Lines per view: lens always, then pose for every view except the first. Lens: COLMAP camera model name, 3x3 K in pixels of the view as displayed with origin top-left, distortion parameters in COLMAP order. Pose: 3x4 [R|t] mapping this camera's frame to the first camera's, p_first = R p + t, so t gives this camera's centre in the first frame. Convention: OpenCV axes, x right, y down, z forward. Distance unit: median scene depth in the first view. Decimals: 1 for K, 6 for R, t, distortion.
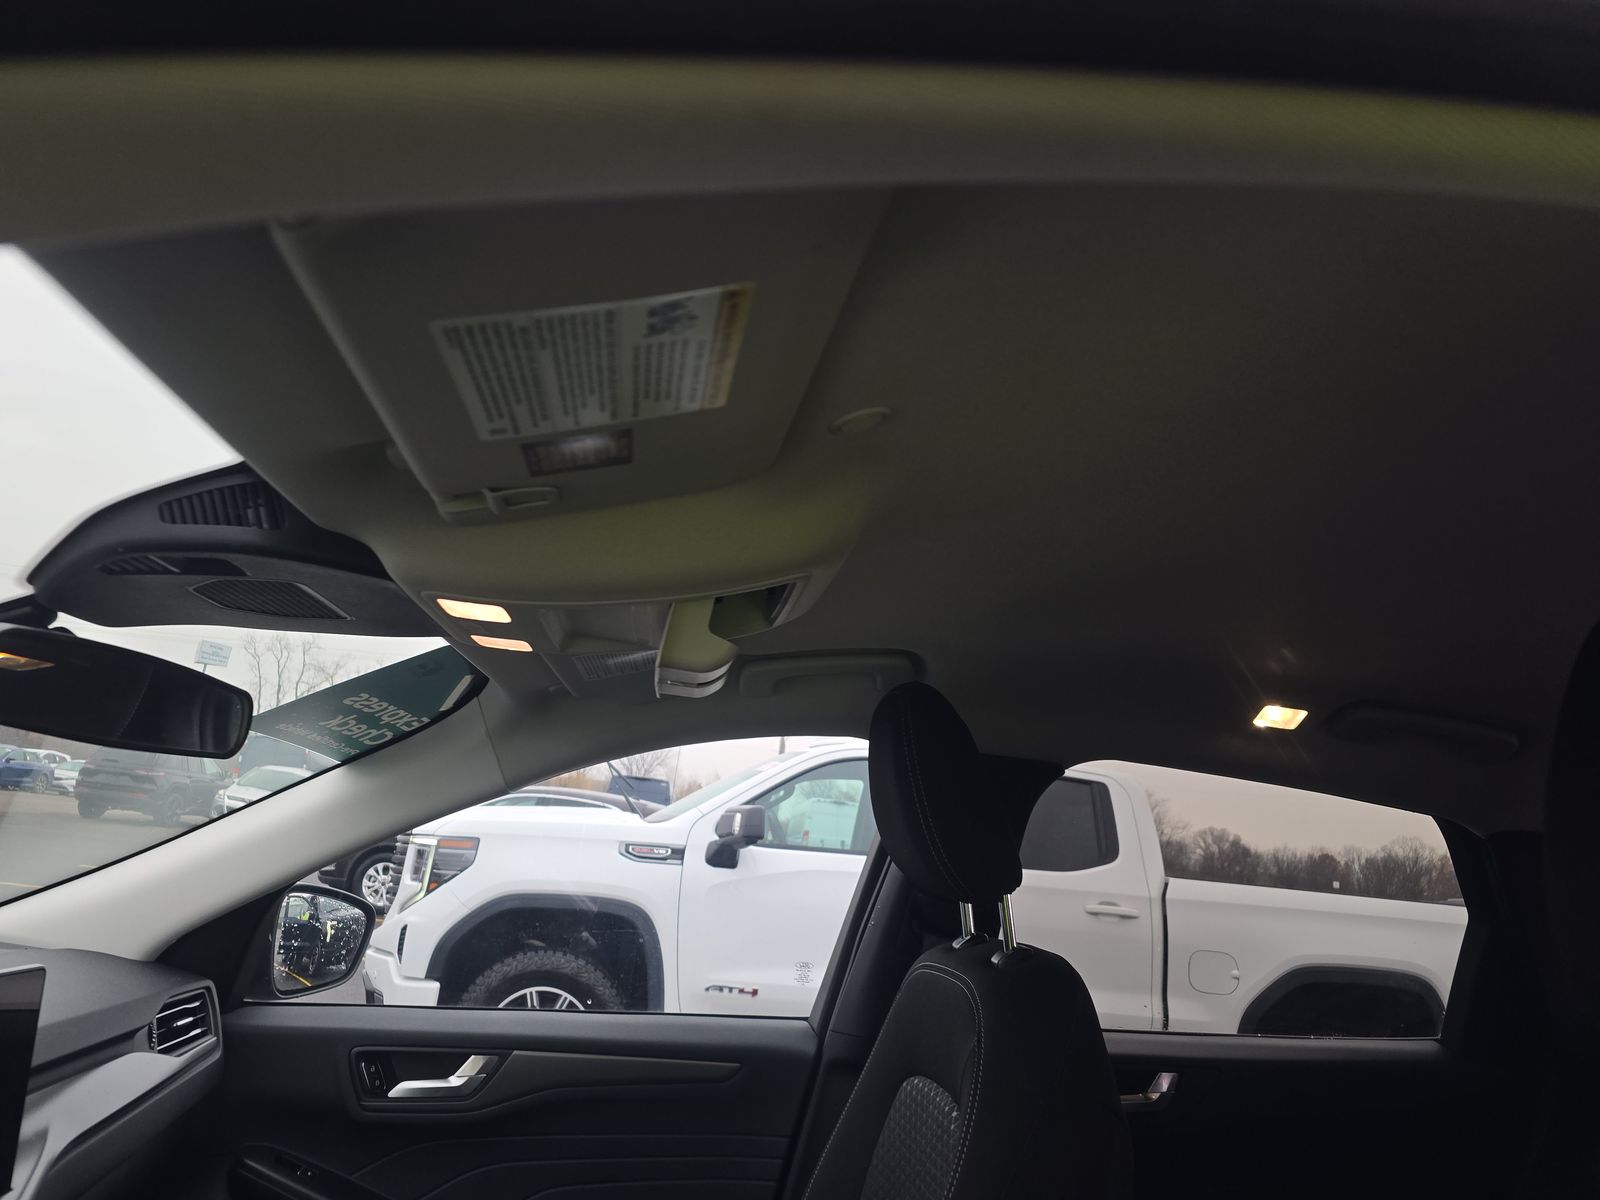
lens RADIAL K [[1086.6, 0, 800.0], [0, 1086.6, 600.0], [0, 0, 1]] dist [0.012317, -0.001565]
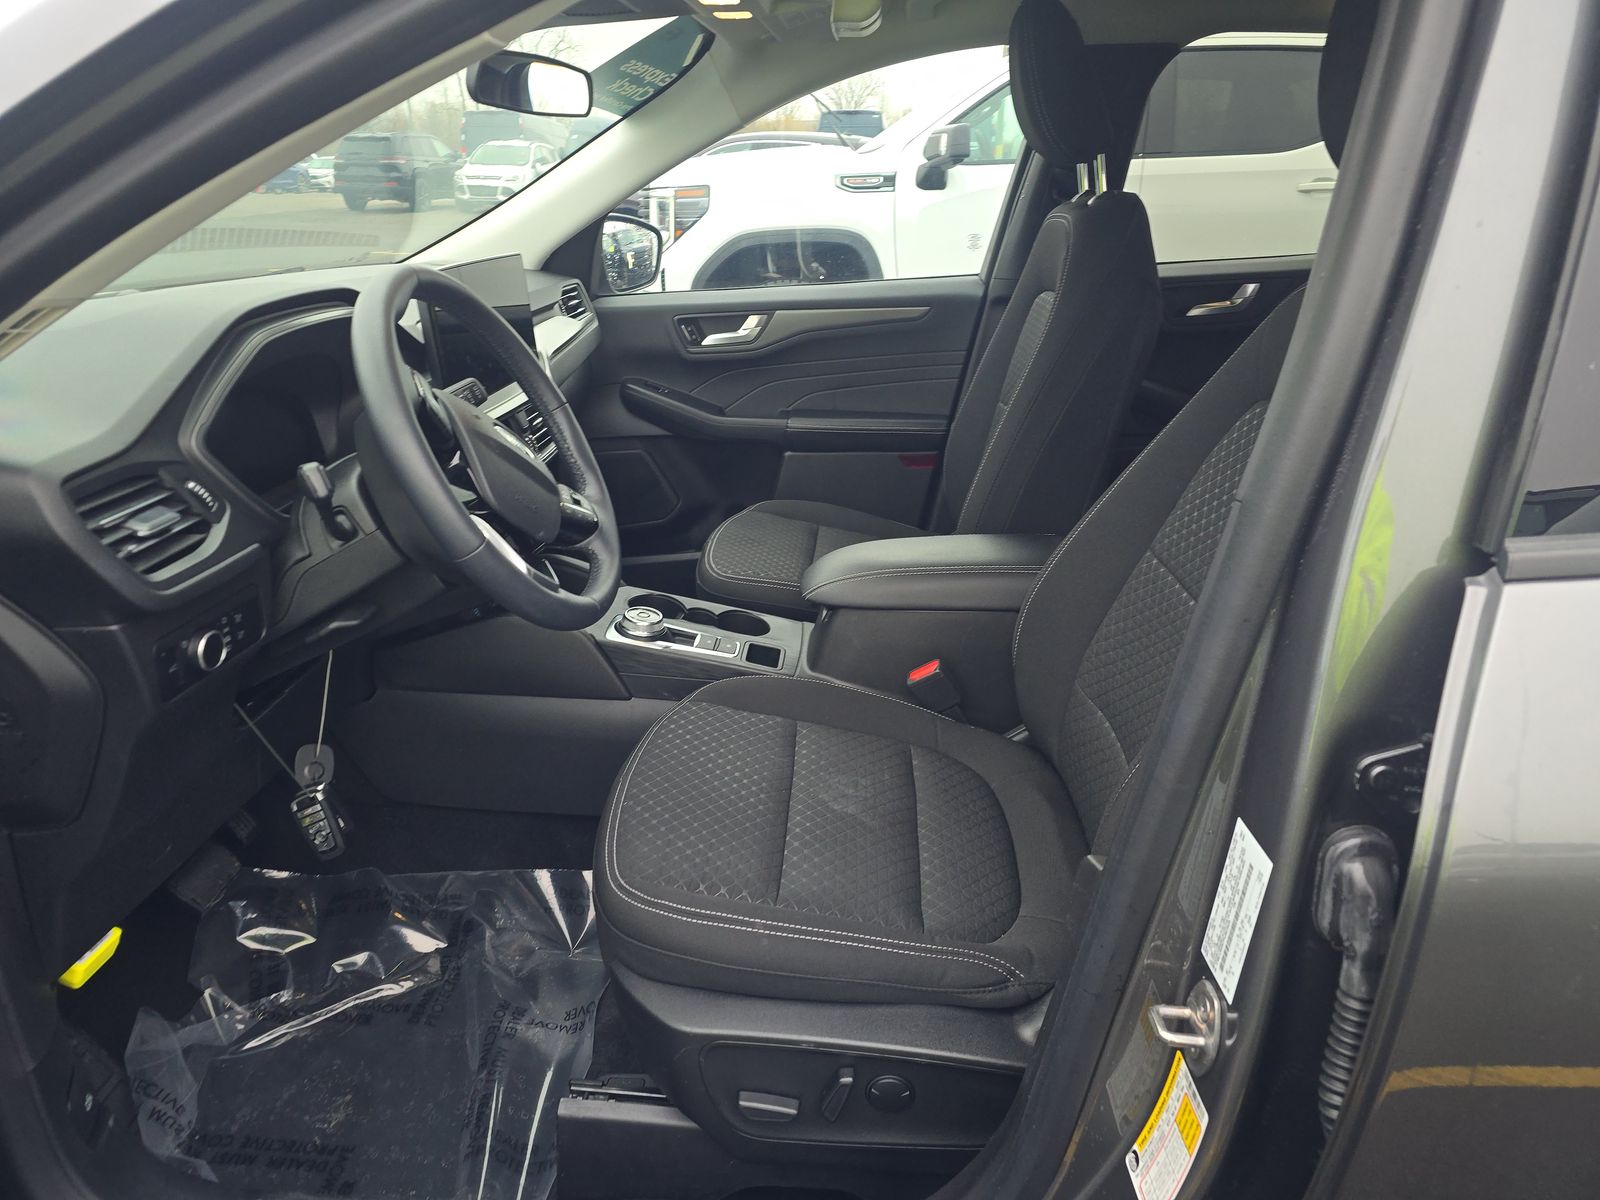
lens RADIAL K [[1086.6, 0, 800.0], [0, 1086.6, 600.0], [0, 0, 1]] dist [0.012317, -0.001565]
pose [[0.976215, -0.026309, -0.215200, 0.022075], [0.141419, 0.829640, 0.540091, -0.016104], [0.164329, -0.557679, 0.813628, -0.120871]]
